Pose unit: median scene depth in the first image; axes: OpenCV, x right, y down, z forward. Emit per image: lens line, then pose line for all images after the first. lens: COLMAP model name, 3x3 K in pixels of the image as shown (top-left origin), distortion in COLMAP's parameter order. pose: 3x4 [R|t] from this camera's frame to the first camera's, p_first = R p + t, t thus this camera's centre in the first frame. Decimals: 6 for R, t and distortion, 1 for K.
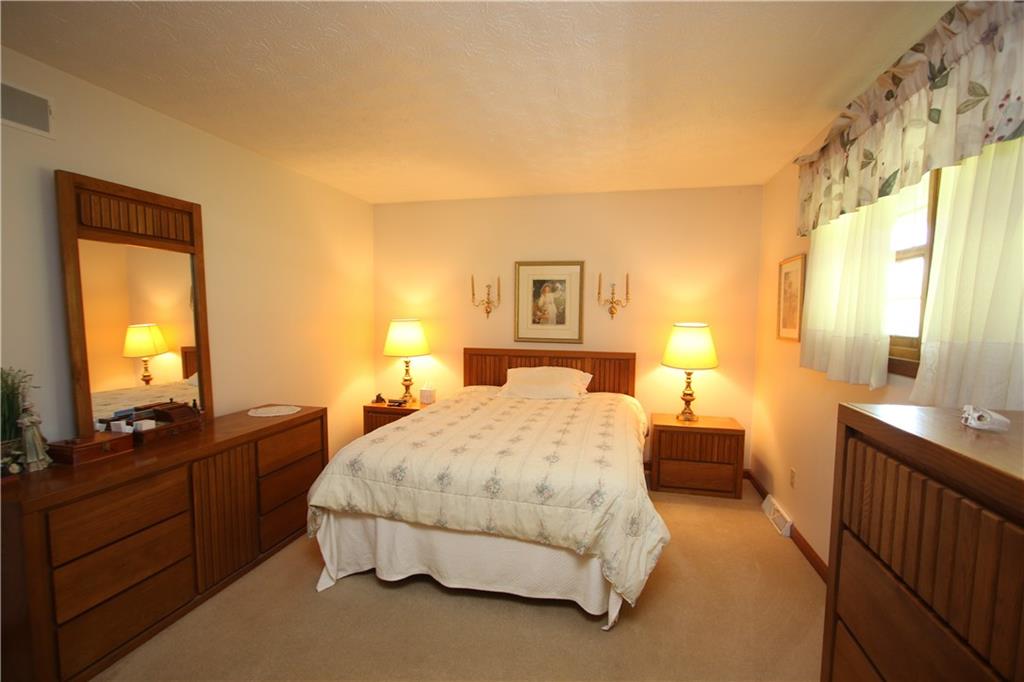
lens RADIAL K [[463.8, 0, 492.7], [0, 463.8, 352.0], [0, 0, 1]] dist [-0.024765, -0.000060]
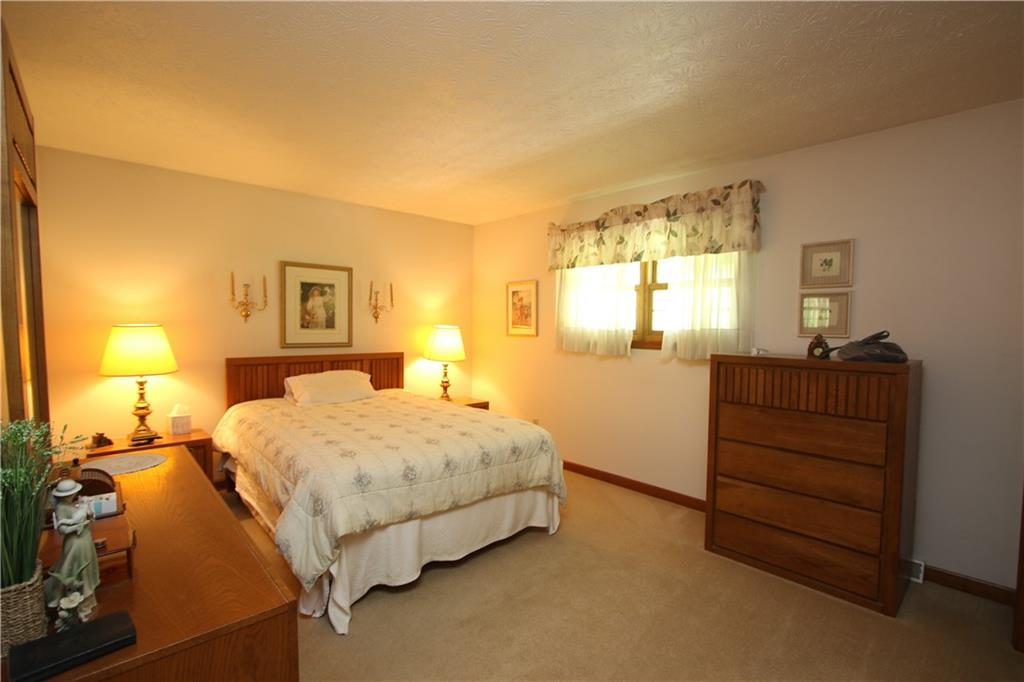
lens RADIAL K [[465.9, 0, 510.0], [0, 465.9, 345.7], [0, 0, 1]] dist [-0.020584, 0.000112]
pose [[0.563967, -0.043492, 0.824651, -0.470637], [0.063529, 0.997938, 0.009185, -0.006936], [-0.823350, 0.047209, 0.565567, 0.115990]]
